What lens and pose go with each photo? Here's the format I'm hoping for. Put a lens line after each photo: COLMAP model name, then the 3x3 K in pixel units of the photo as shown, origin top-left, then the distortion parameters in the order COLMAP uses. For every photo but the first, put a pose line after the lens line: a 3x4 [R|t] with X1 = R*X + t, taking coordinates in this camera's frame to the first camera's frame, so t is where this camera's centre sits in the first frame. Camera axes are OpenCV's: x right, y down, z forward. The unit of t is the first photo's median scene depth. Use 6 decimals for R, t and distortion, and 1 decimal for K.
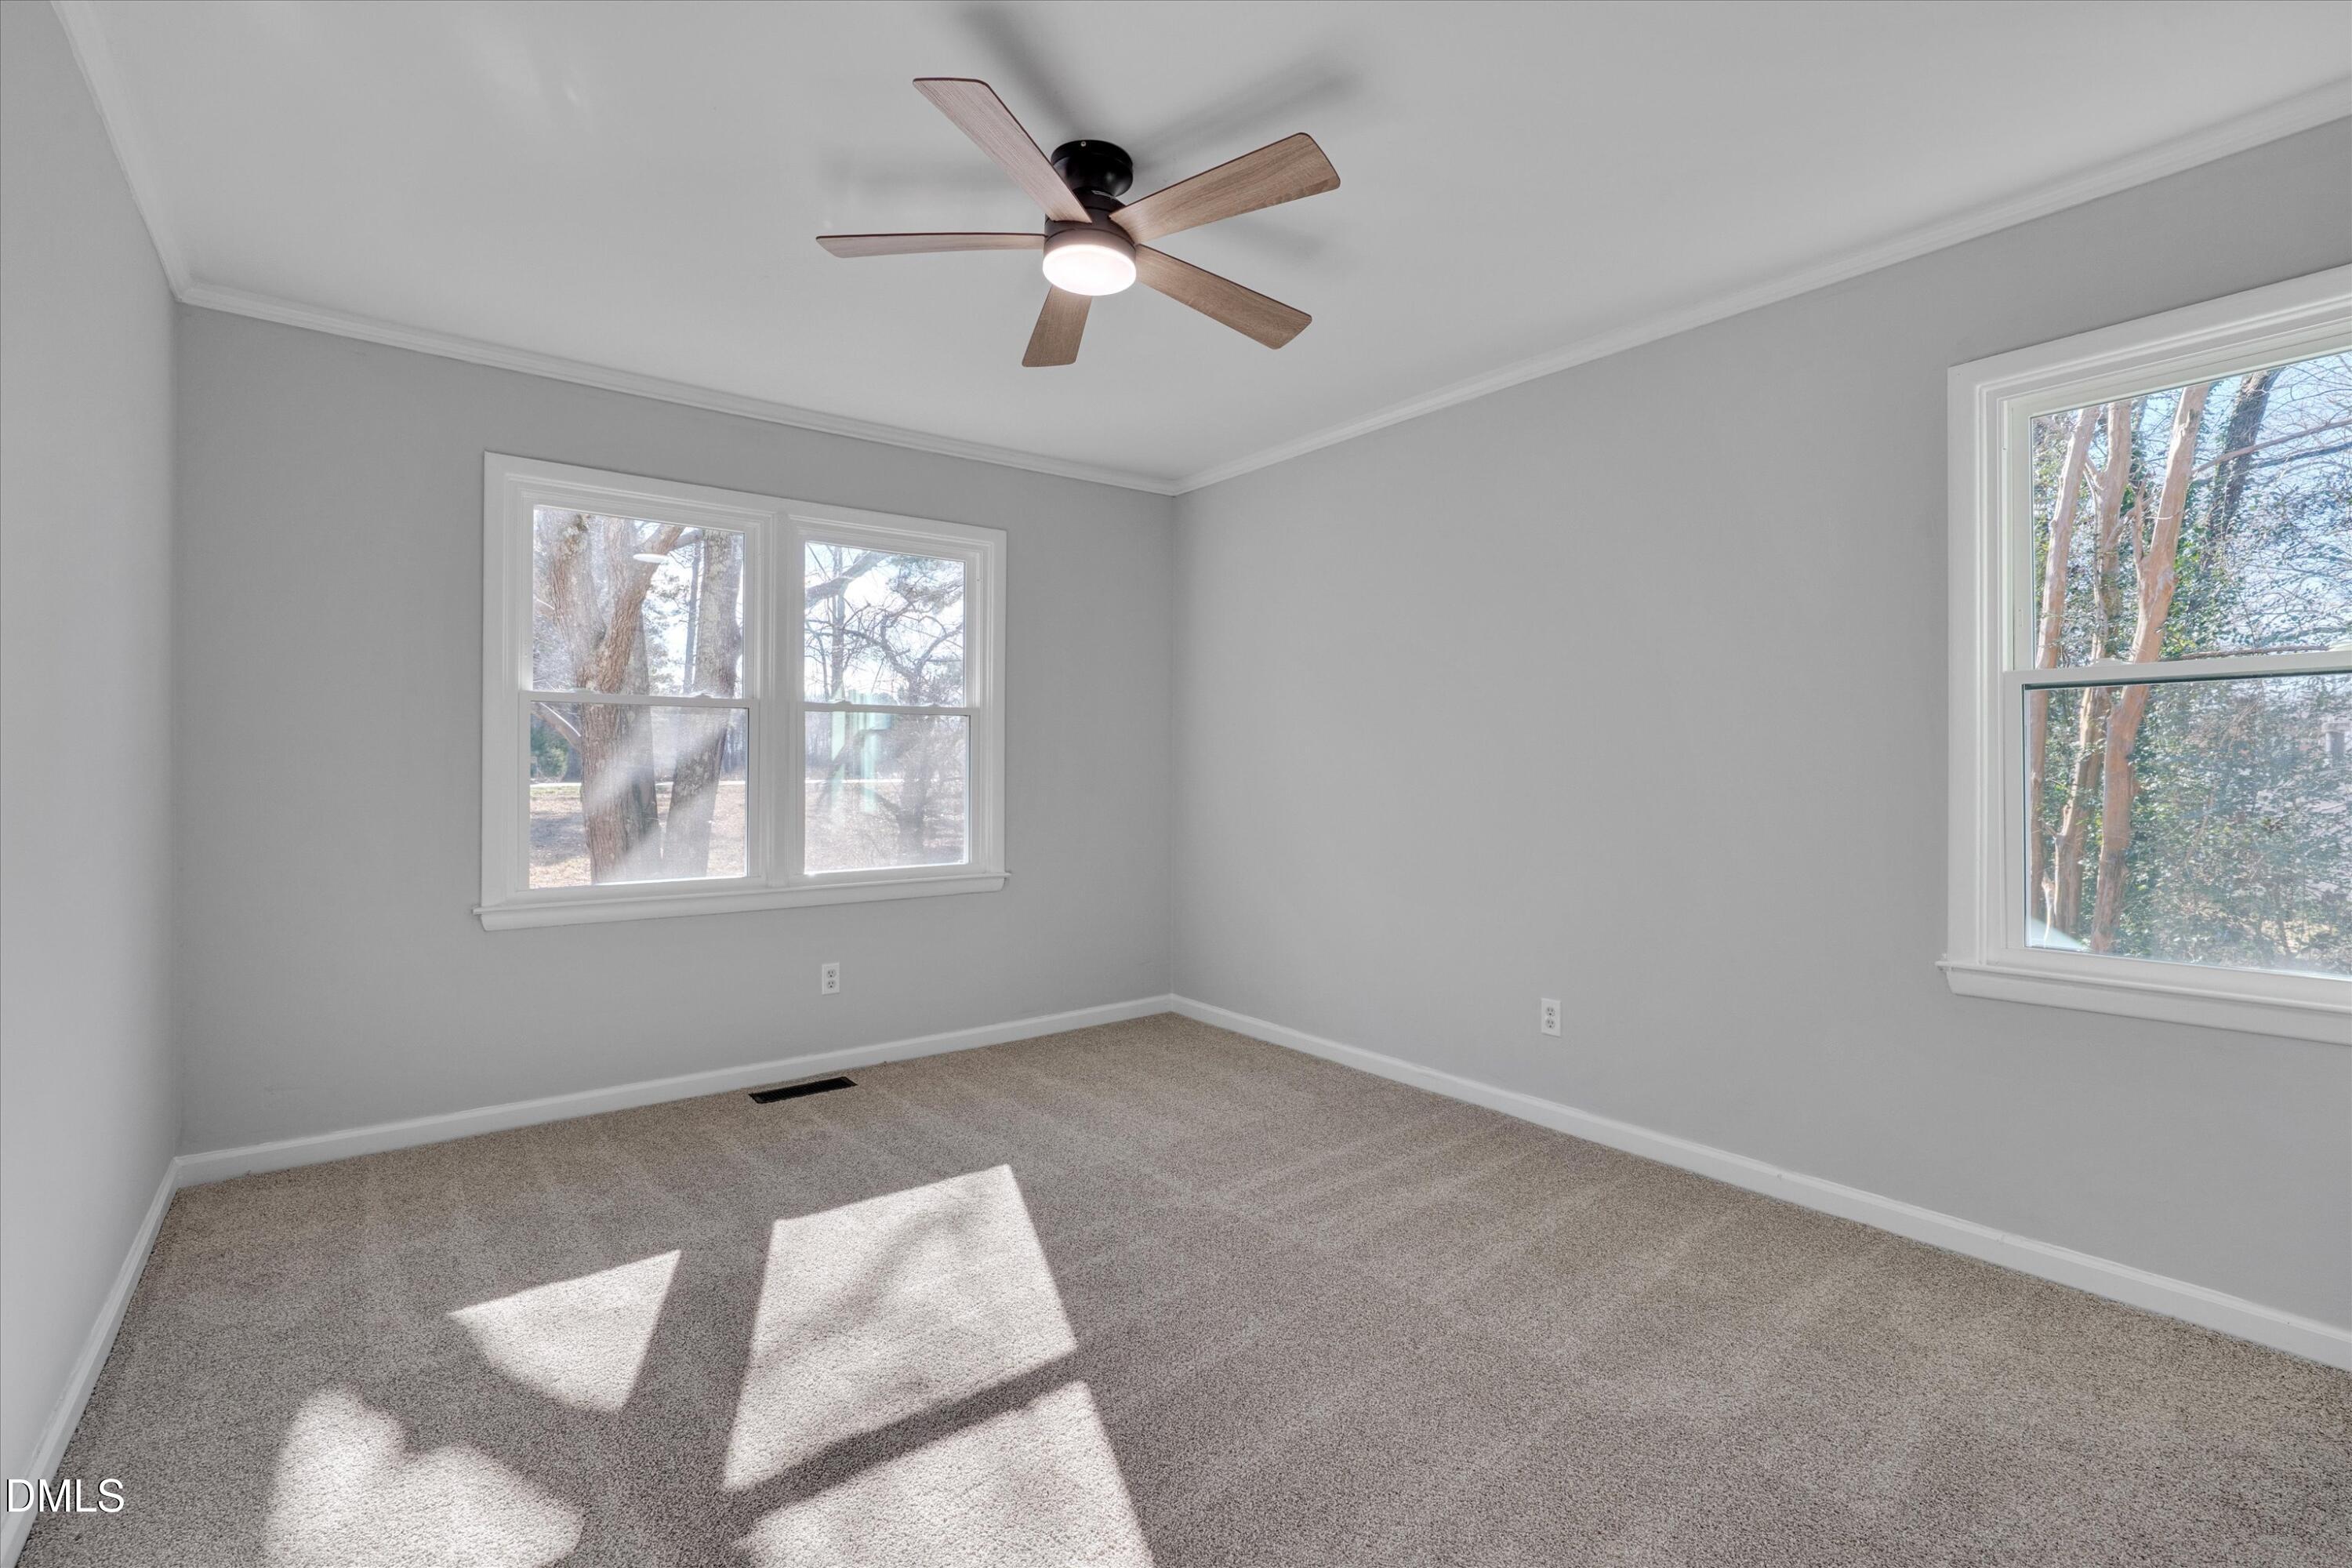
lens RADIAL K [[1051.6, 0, 1170.8], [0, 1051.6, 767.1], [0, 0, 1]] dist [-0.004162, 0.000818]
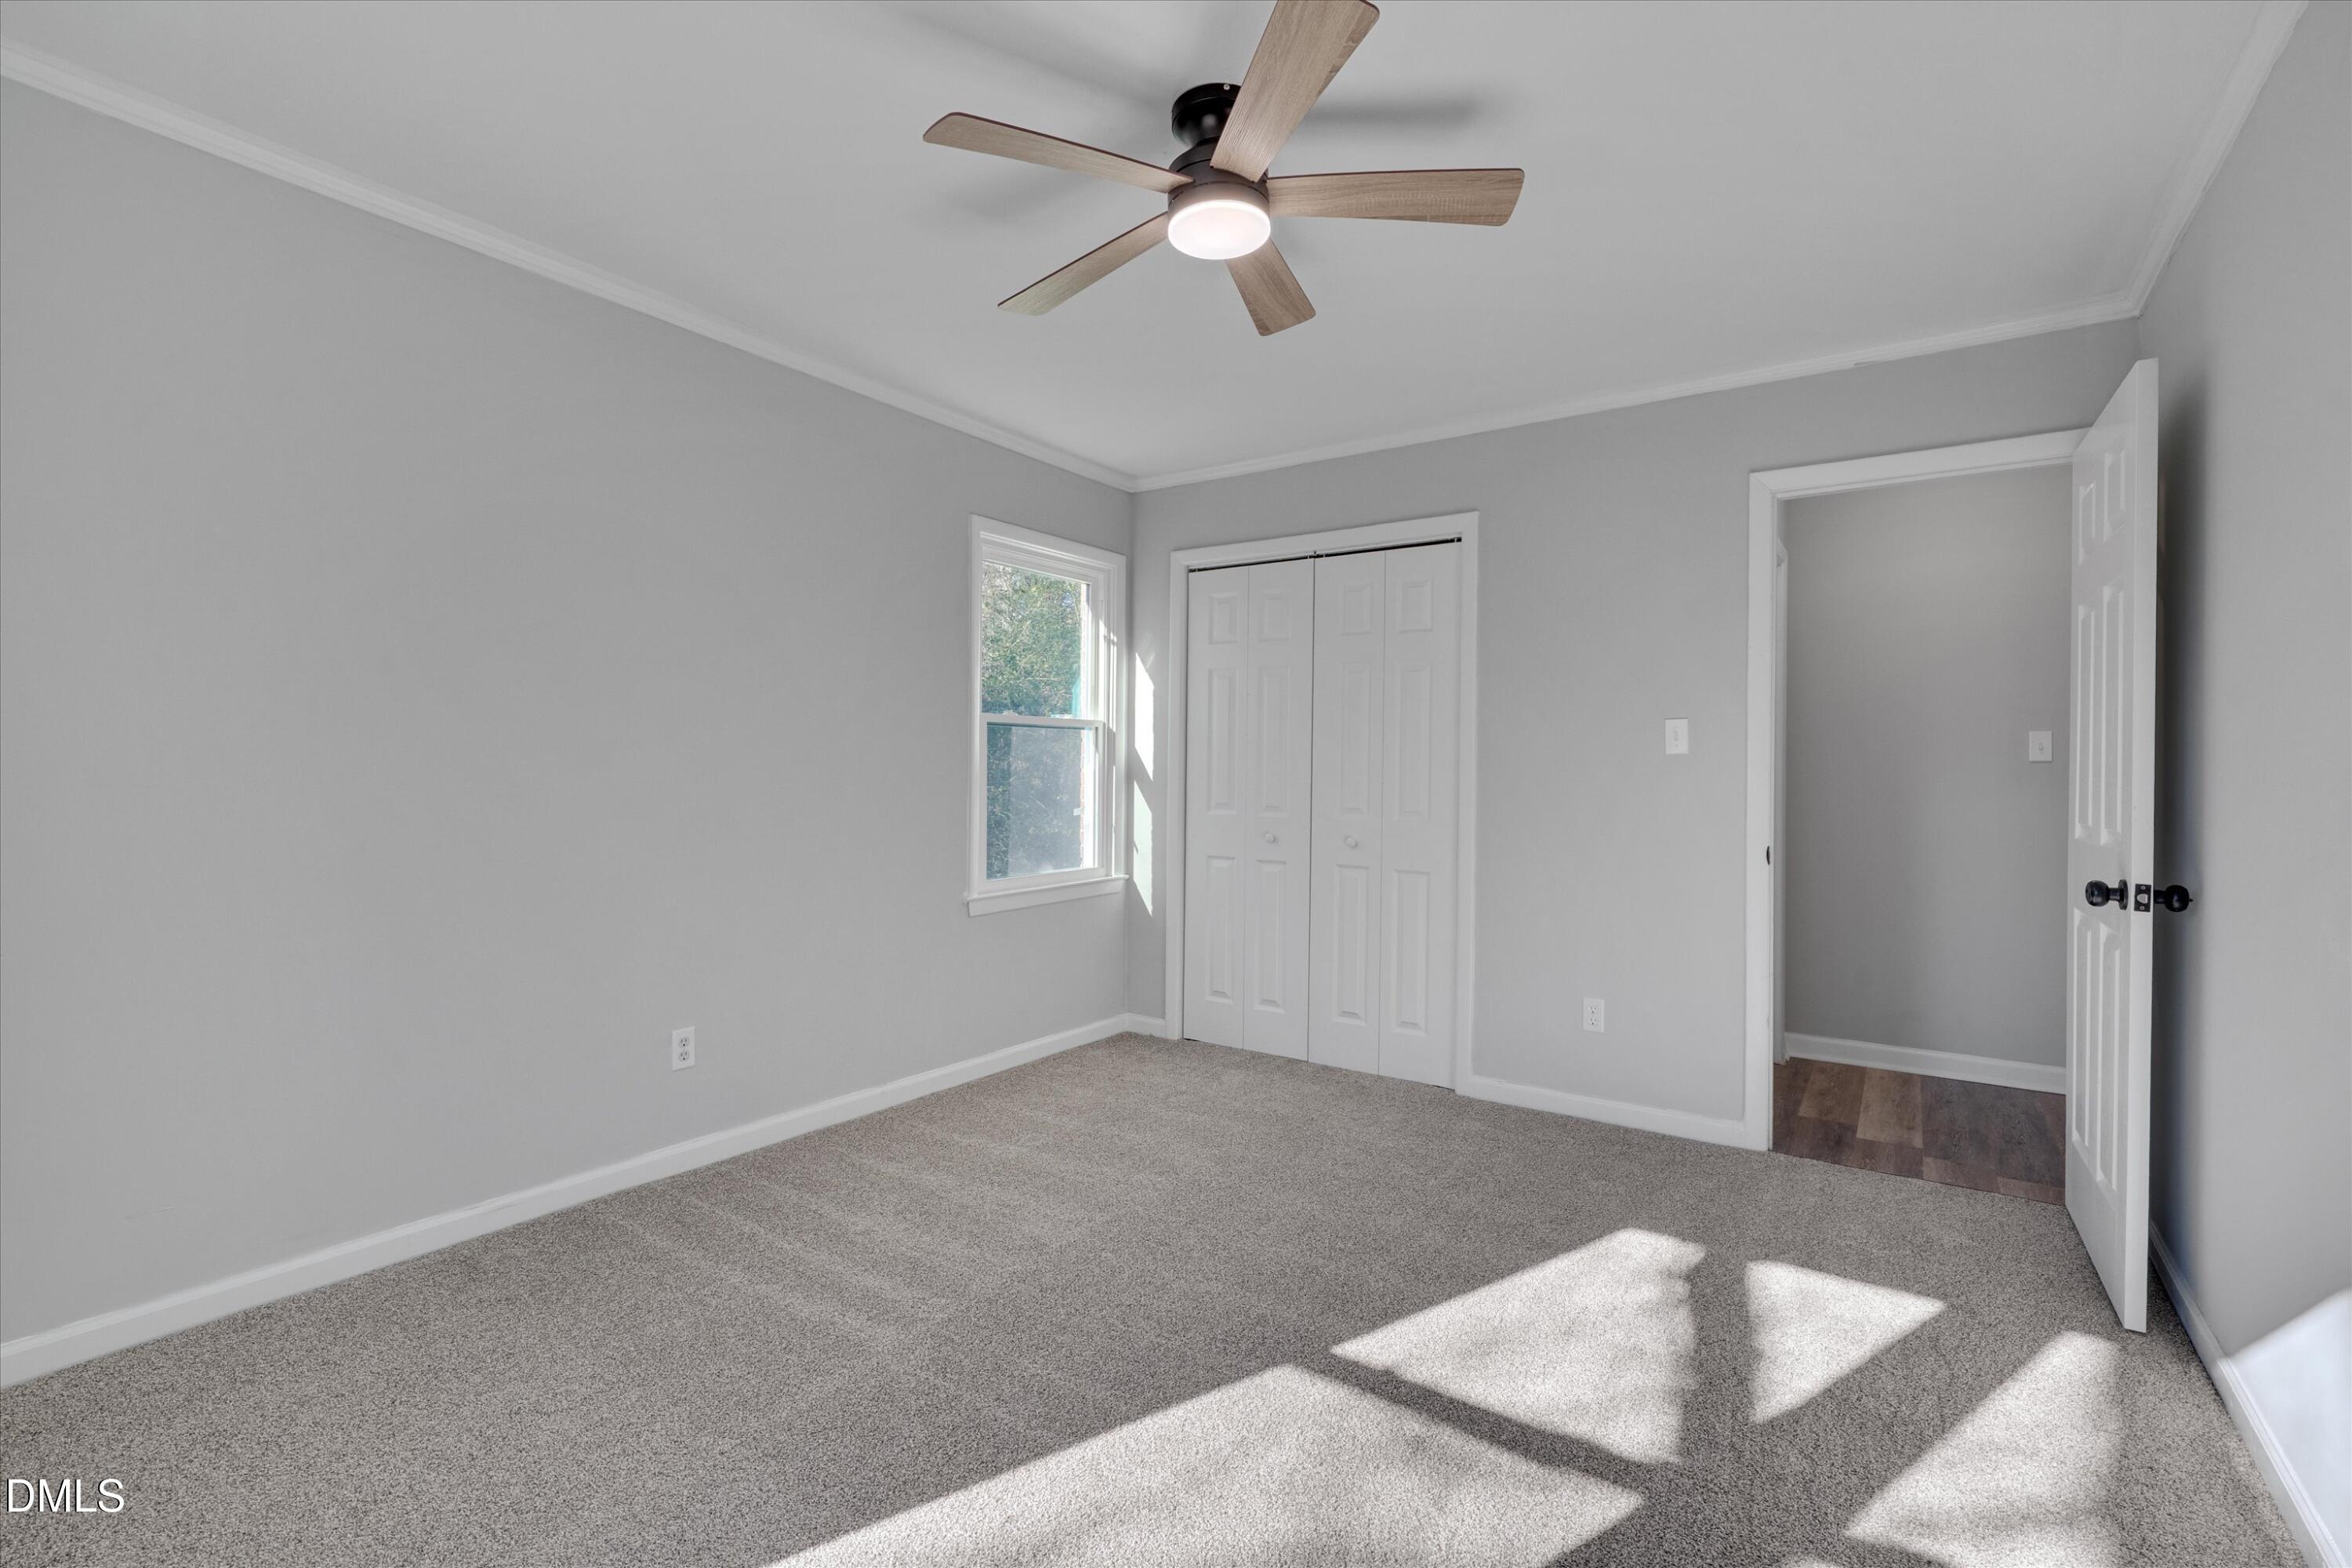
lens RADIAL K [[1051.6, 0, 1169.9], [0, 1051.6, 787.6], [0, 0, 1]] dist [-0.004162, 0.000818]
pose [[-0.298232, -0.005659, 0.954477, -0.829696], [0.000903, 0.999980, 0.006211, 0.015500], [-0.954493, 0.002714, -0.298221, 1.181816]]
